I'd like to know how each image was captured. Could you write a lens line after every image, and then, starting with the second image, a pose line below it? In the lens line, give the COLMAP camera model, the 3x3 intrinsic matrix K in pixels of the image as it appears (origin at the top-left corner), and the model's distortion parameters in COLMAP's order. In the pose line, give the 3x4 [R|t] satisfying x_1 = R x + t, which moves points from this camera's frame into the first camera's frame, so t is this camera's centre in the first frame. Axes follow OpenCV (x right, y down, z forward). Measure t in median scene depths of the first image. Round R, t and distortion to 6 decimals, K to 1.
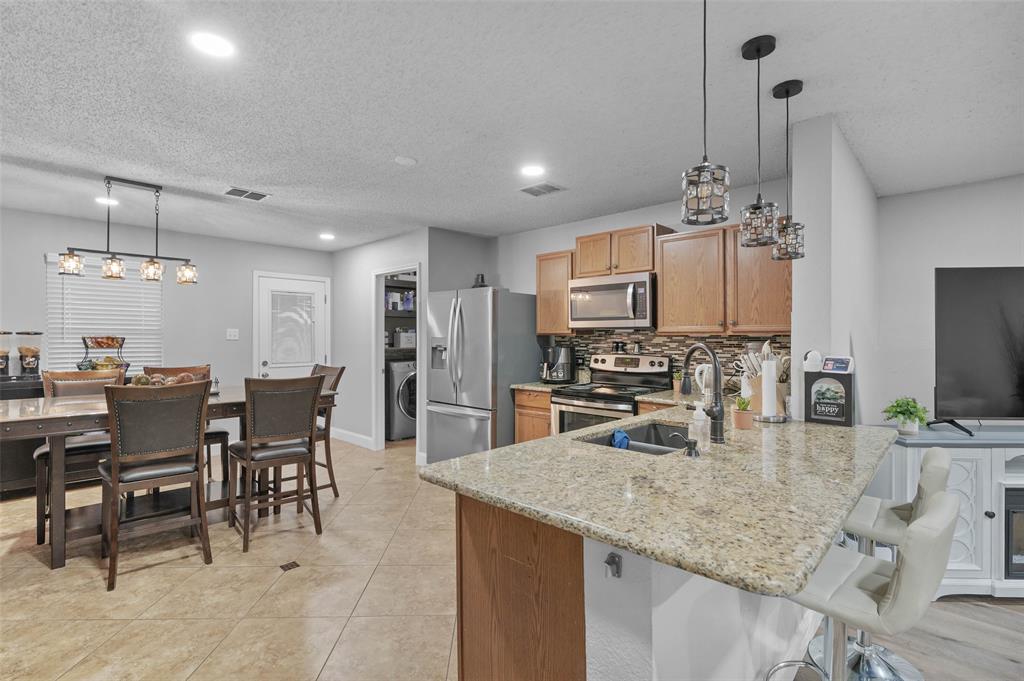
lens RADIAL K [[477.2, 0, 515.1], [0, 477.2, 340.0], [0, 0, 1]] dist [-0.001343, -0.001596]
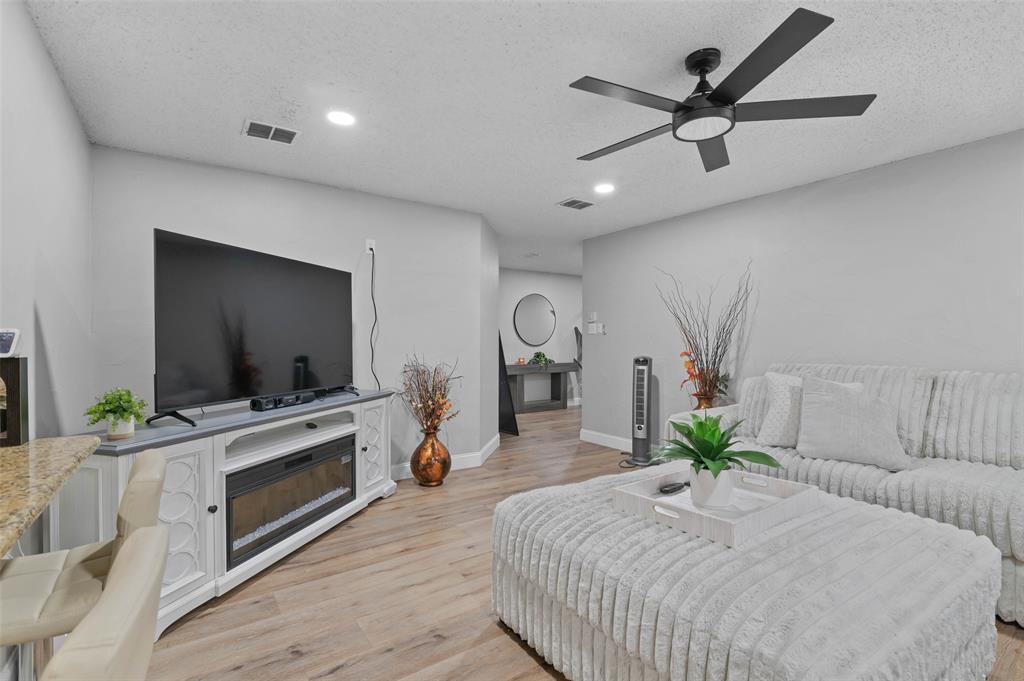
lens RADIAL K [[469.1, 0, 518.1], [0, 469.1, 344.2], [0, 0, 1]] dist [-0.002441, -0.006155]
pose [[0.206203, -0.004040, 0.978501, 0.229820], [0.004408, 0.999985, 0.003200, 0.048429], [-0.978499, 0.003654, 0.206218, 0.227347]]
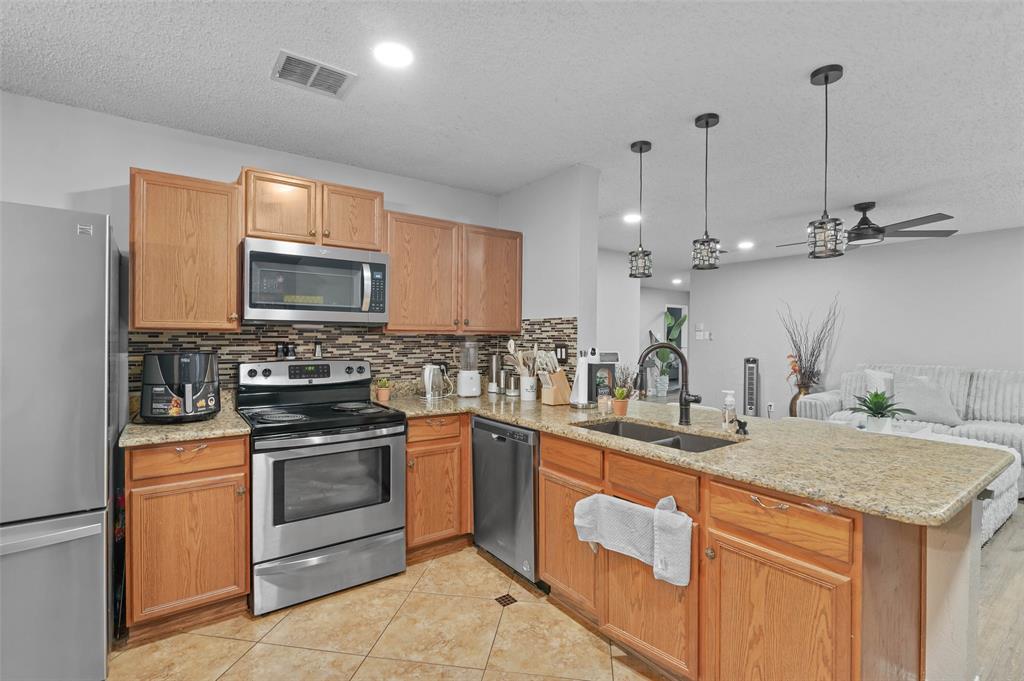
lens RADIAL K [[477.2, 0, 515.1], [0, 477.2, 340.0], [0, 0, 1]] dist [-0.001343, -0.001596]
pose [[0.175438, -0.007570, 0.984461, -0.655665], [-0.001555, 0.999967, 0.007966, -0.009050], [-0.984489, -0.002928, 0.175420, 0.936348]]
